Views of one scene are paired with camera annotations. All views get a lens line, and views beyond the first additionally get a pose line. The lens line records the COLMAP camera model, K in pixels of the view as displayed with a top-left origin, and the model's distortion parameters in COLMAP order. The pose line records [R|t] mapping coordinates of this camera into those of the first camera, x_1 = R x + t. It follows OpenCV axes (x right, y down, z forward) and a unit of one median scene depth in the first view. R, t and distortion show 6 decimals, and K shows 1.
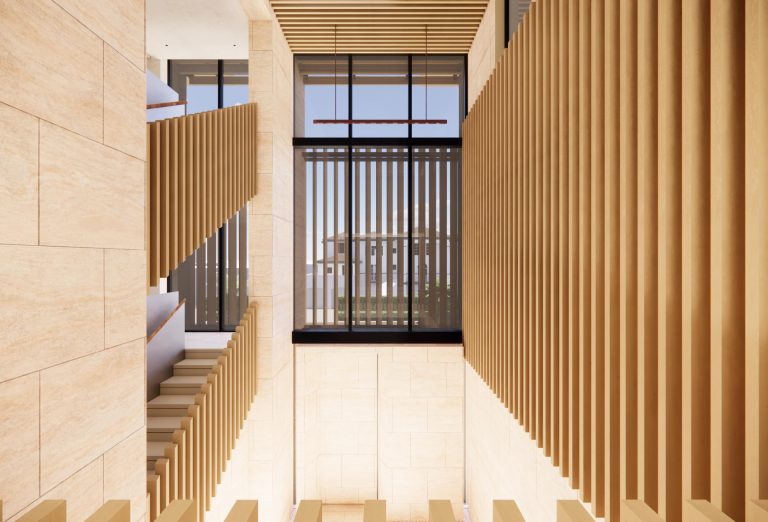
lens RADIAL K [[288.5, 0, 384.0], [0, 288.5, 261.0], [0, 0, 1]] dist [-0.000238, 0.000129]
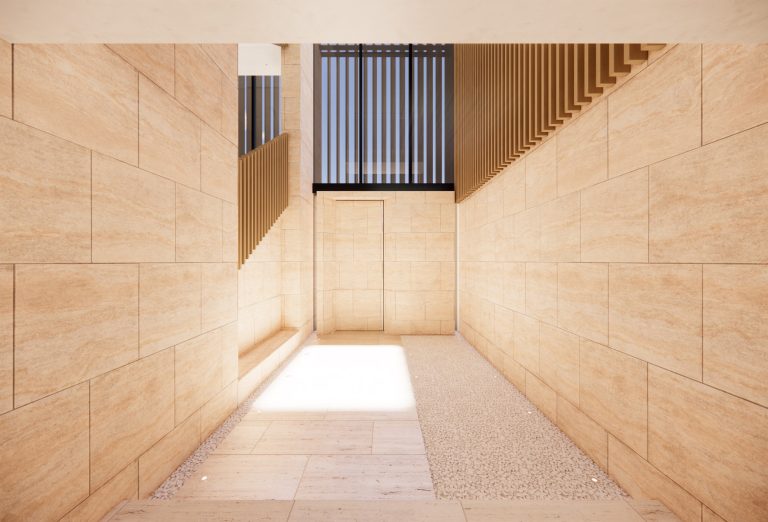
lens RADIAL K [[288.5, 0, 384.0], [0, 288.5, 261.0], [0, 0, 1]] dist [-0.000238, 0.000129]
pose [[-0.999976, -0.000196, 0.006942, -0.027276], [-0.000196, 1.000000, 0.000041, 0.355588], [-0.006942, 0.000040, -0.999976, 1.987603]]
